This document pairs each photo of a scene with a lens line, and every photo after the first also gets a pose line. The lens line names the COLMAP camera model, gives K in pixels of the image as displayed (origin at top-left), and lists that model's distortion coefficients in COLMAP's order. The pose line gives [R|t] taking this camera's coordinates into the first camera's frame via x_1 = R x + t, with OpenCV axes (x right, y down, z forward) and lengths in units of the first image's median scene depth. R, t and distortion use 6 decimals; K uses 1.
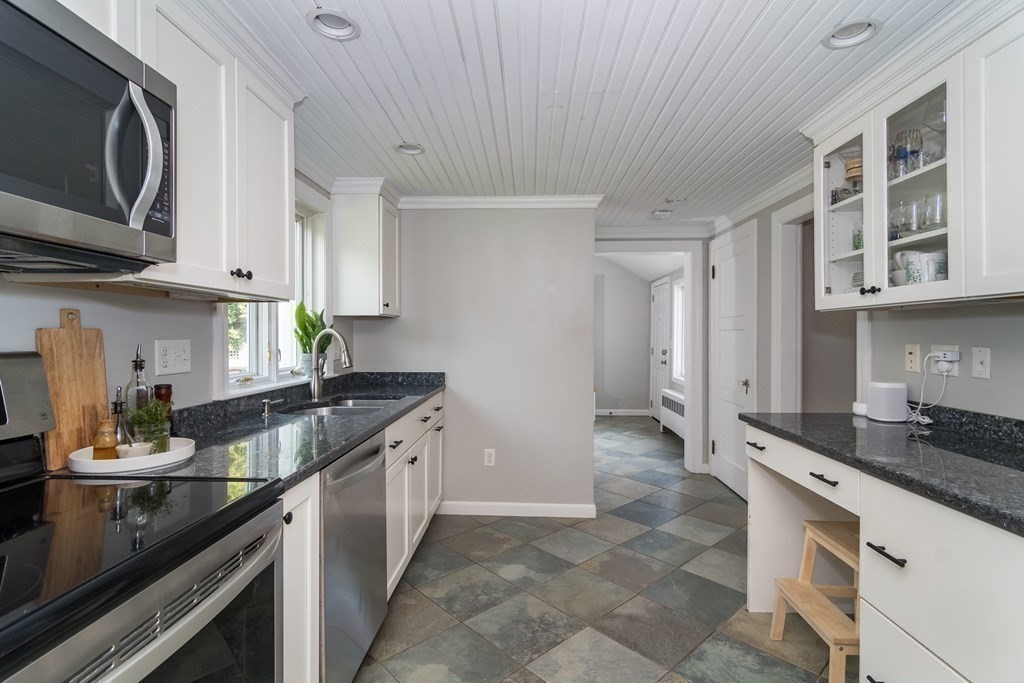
lens RADIAL K [[485.0, 0, 512.0], [0, 485.0, 341.5], [0, 0, 1]] dist [-0.000059, 0.000001]
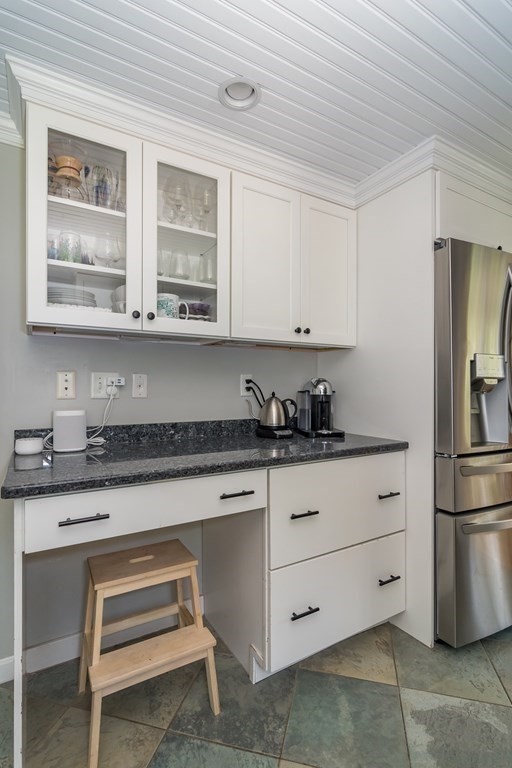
lens RADIAL K [[369.4, 0, 254.5], [0, 369.4, 384.7], [0, 0, 1]] dist [0.001266, 0.001008]
pose [[-0.528752, 0.007188, 0.848746, -0.038939], [0.008856, 0.999956, -0.002952, 0.041120], [-0.848730, 0.005955, -0.528793, 1.147237]]
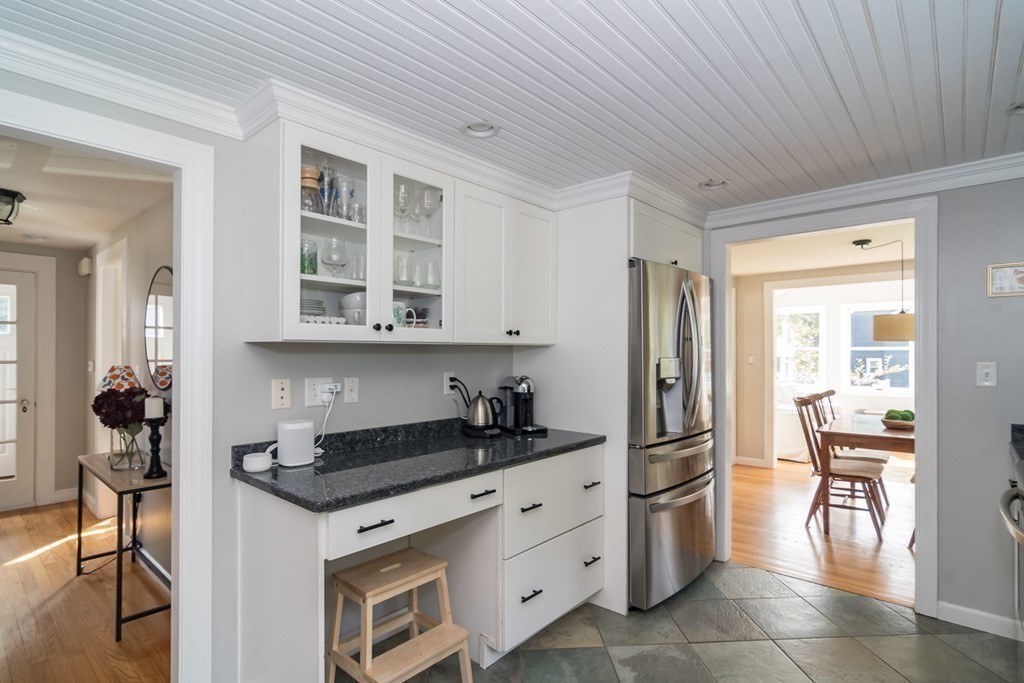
lens RADIAL K [[499.5, 0, 510.4], [0, 499.5, 348.9], [0, 0, 1]] dist [0.000063, -0.000058]
pose [[-0.761060, 0.003914, 0.648669, -0.151533], [0.005552, 0.999984, 0.000481, -0.055124], [-0.648657, 0.003967, -0.761070, 1.547458]]
